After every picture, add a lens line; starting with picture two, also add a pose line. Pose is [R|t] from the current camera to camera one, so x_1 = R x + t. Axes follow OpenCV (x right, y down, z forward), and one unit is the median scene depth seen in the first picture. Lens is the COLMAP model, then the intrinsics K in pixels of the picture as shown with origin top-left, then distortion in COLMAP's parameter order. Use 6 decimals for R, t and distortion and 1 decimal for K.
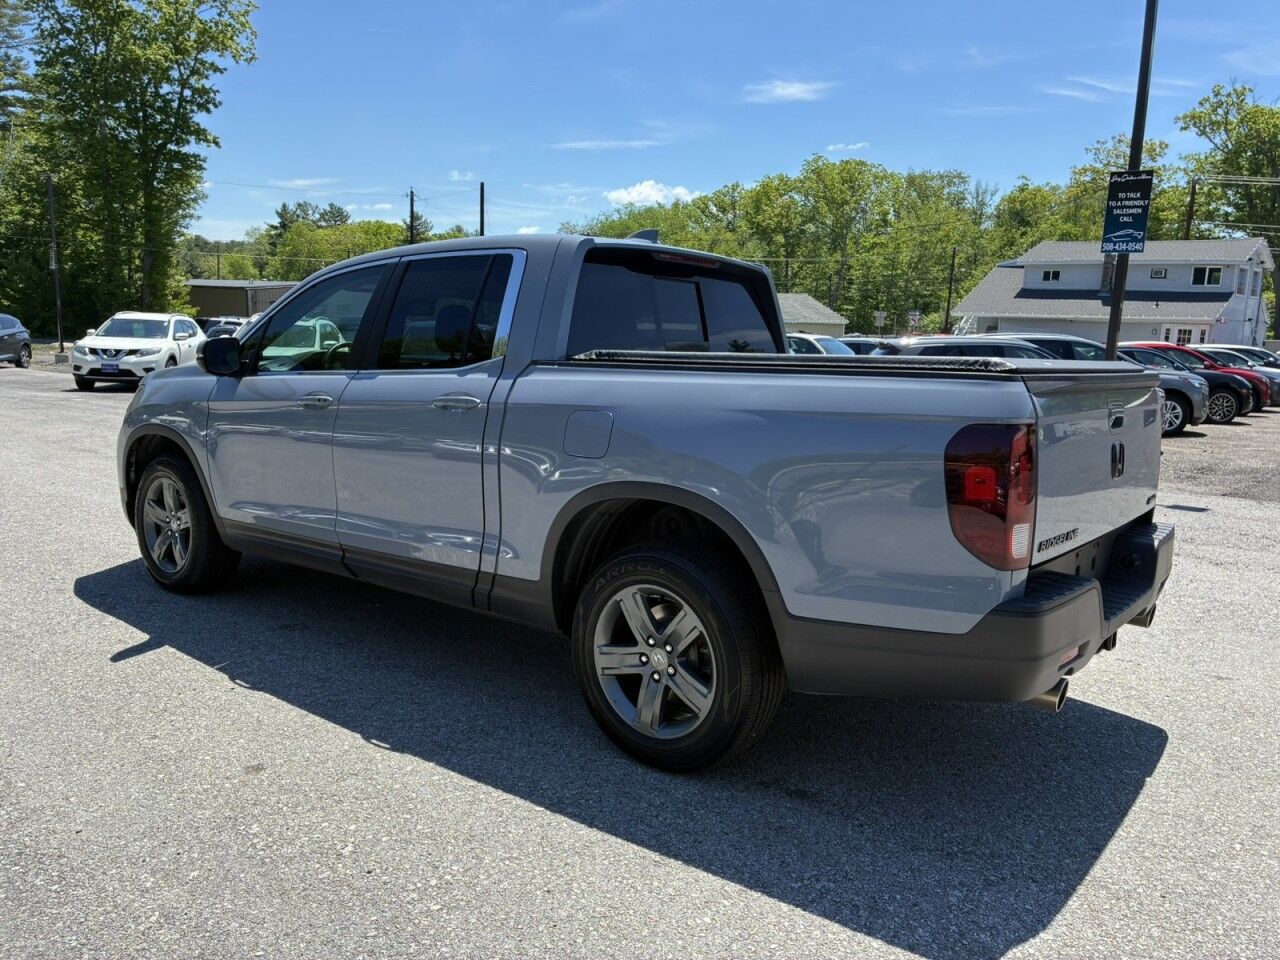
lens RADIAL K [[968.2, 0, 640.9], [0, 968.2, 454.4], [0, 0, 1]] dist [0.064482, -0.077585]
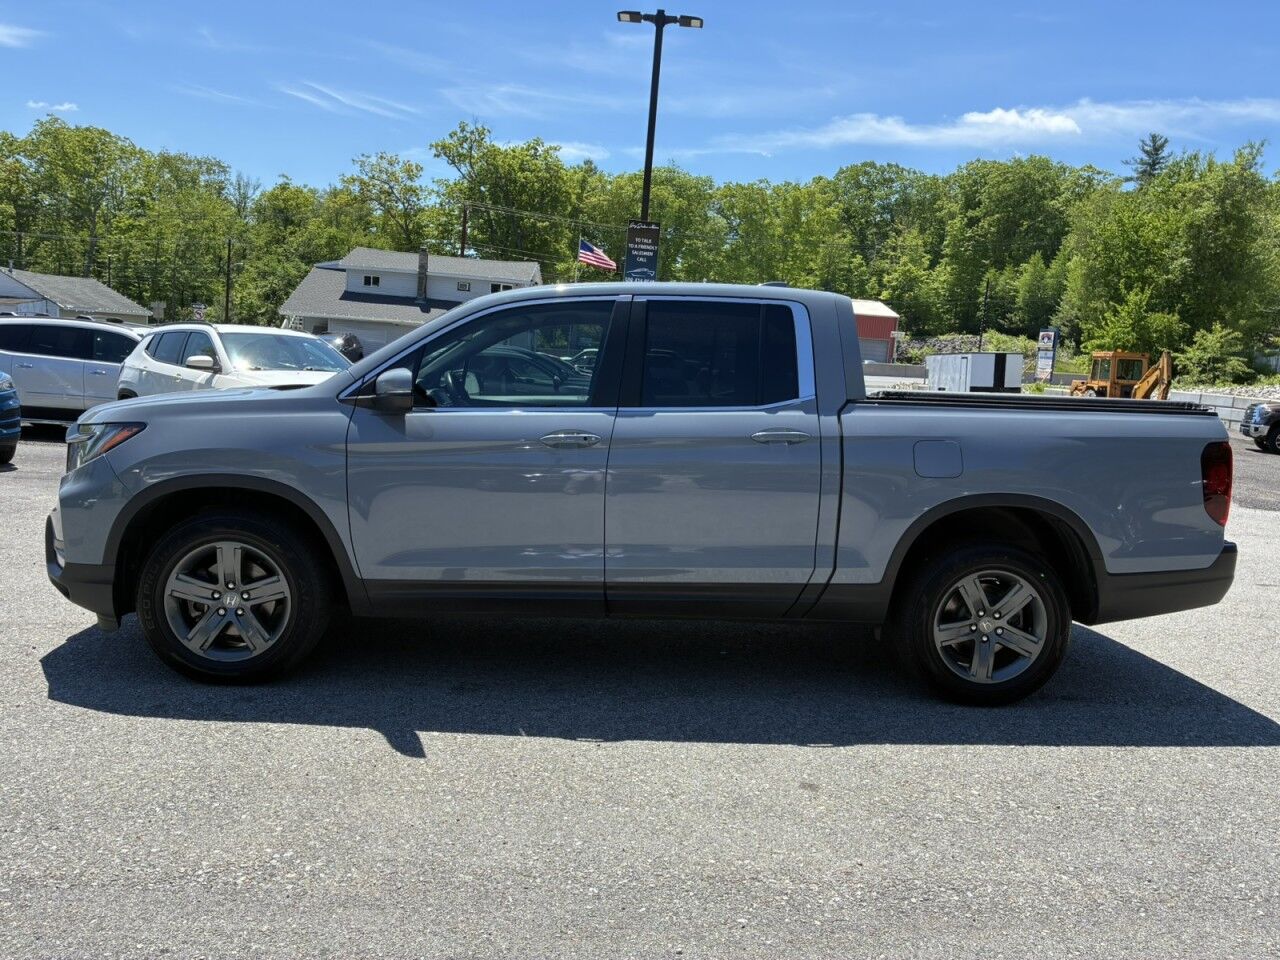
lens RADIAL K [[968.2, 0, 640.9], [0, 968.2, 454.4], [0, 0, 1]] dist [0.064482, -0.077585]
pose [[0.745810, -0.050935, 0.664209, -0.049602], [0.048092, 0.998588, 0.022576, -0.003129], [-0.664421, 0.015105, 0.747206, 0.012711]]
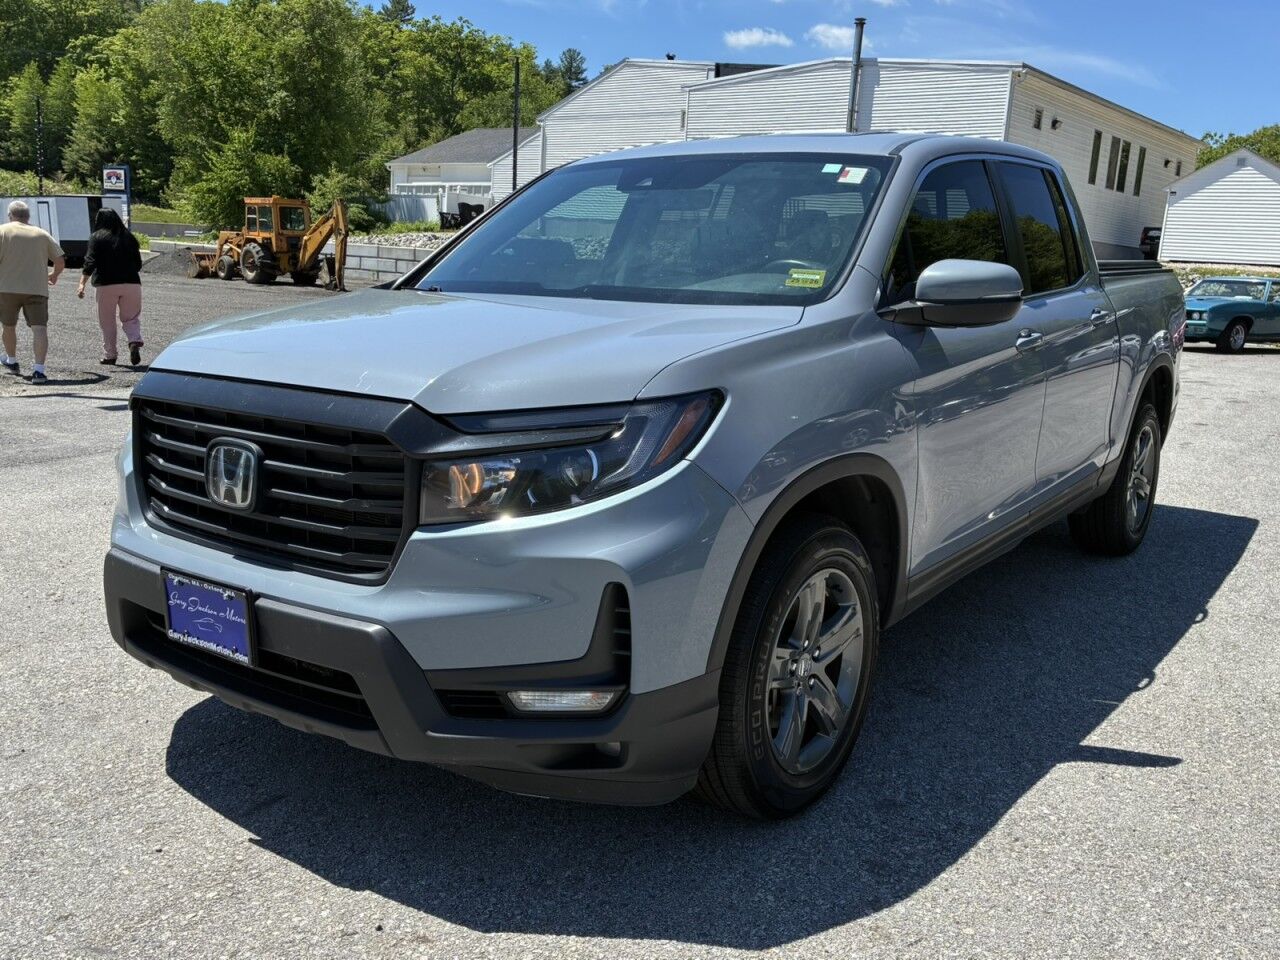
lens RADIAL K [[1135.2, 0, 661.7], [0, 1135.2, 449.4], [0, 0, 1]] dist [0.029061, -0.007381]
pose [[-0.049224, -0.198044, 0.978956, -0.065278], [0.088288, 0.975445, 0.201773, -0.009623], [-0.994878, 0.096363, -0.030531, 0.071306]]
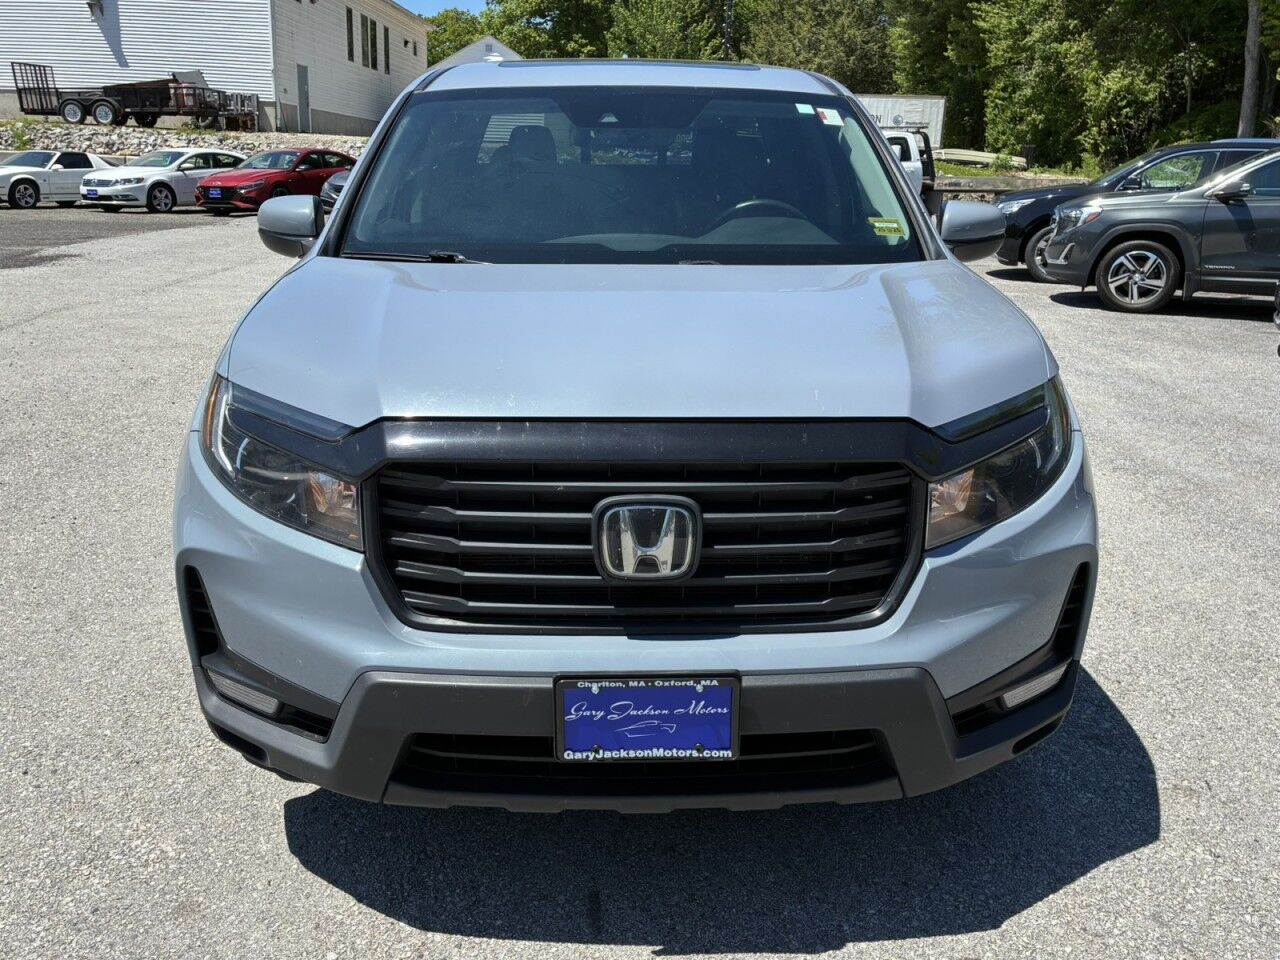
lens RADIAL K [[1084.2, 0, 641.5], [0, 1084.2, 451.5], [0, 0, 1]] dist [0.079614, -0.120592]
pose [[-0.650299, -0.246602, 0.718540, -0.050233], [0.048023, 0.930611, 0.362846, -0.014127], [-0.758159, 0.270465, -0.593332, 0.096324]]
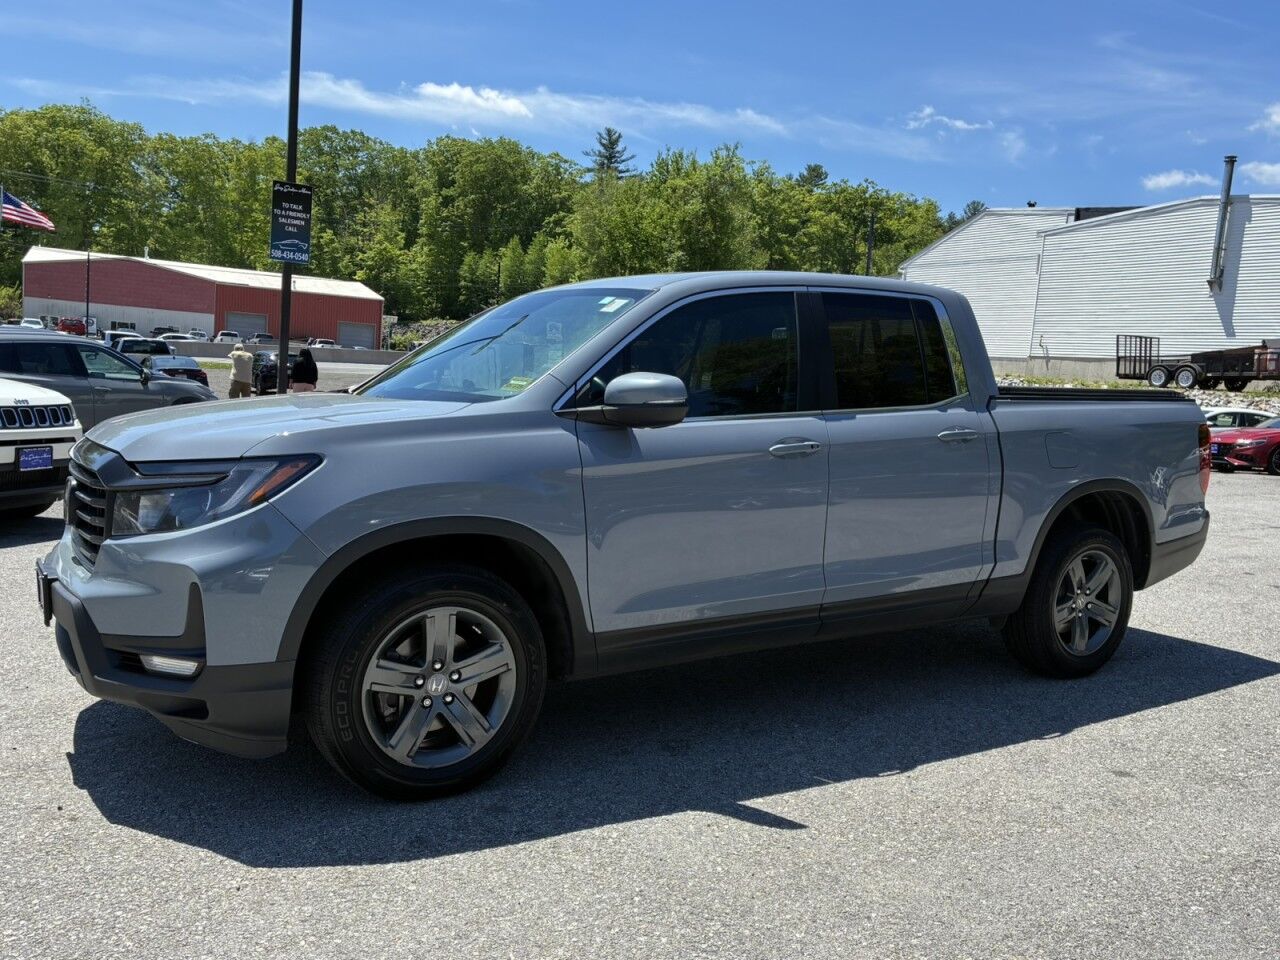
lens RADIAL K [[1064.6, 0, 633.6], [0, 1064.6, 453.3], [0, 0, 1]] dist [0.019133, 0.000271]
pose [[0.329692, -0.082203, 0.940503, -0.068404], [0.079923, 0.995056, 0.058954, -0.006336], [-0.940700, 0.055731, 0.334632, 0.044215]]
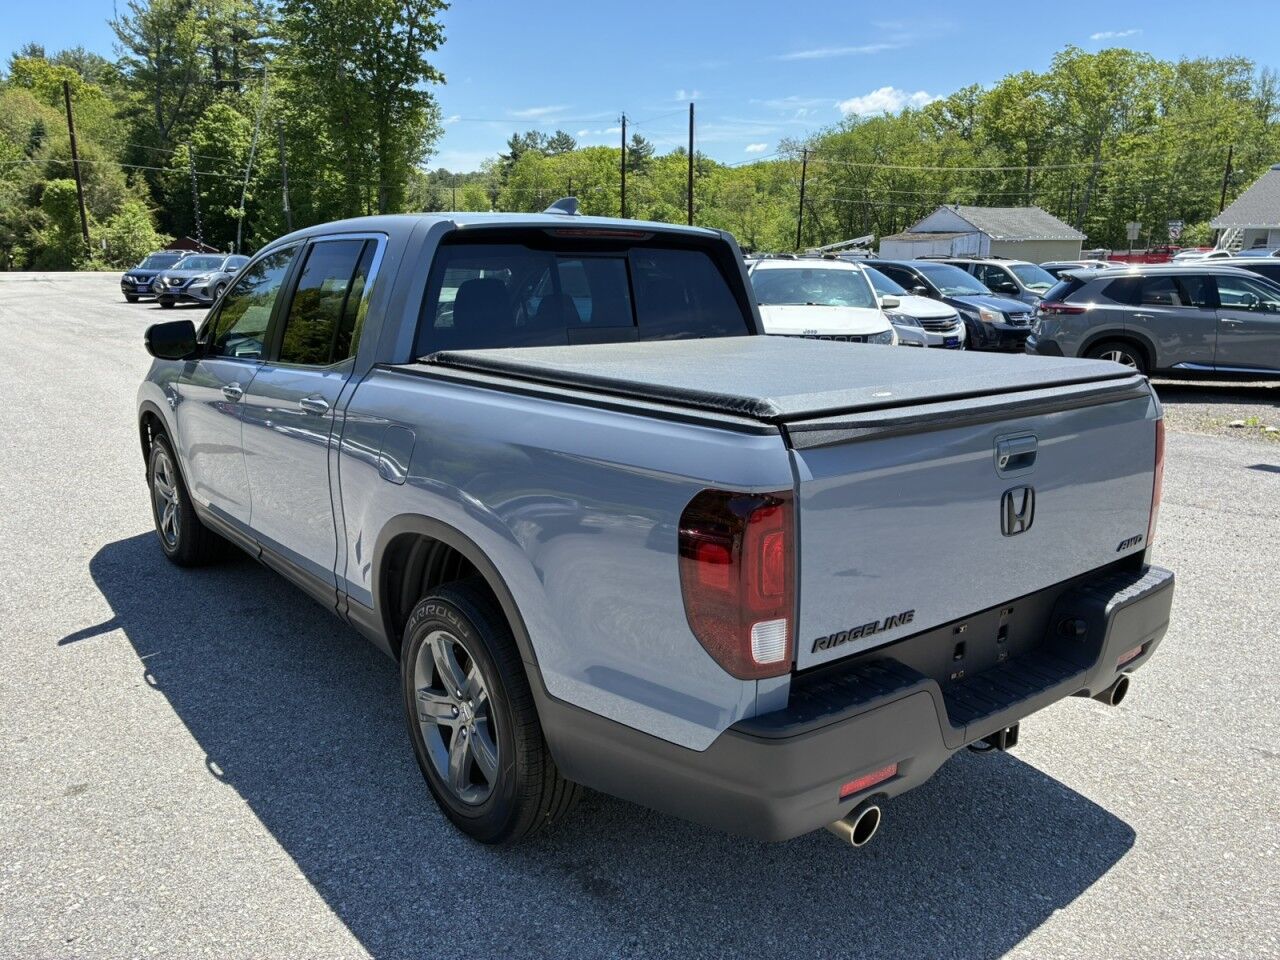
lens RADIAL K [[968.2, 0, 640.9], [0, 968.2, 454.4], [0, 0, 1]] dist [0.064482, -0.077585]
pose [[0.974362, 0.024206, -0.223679, 0.014958], [-0.006602, 0.996843, 0.079117, -0.003901], [0.224888, -0.075611, 0.971446, 0.007901]]
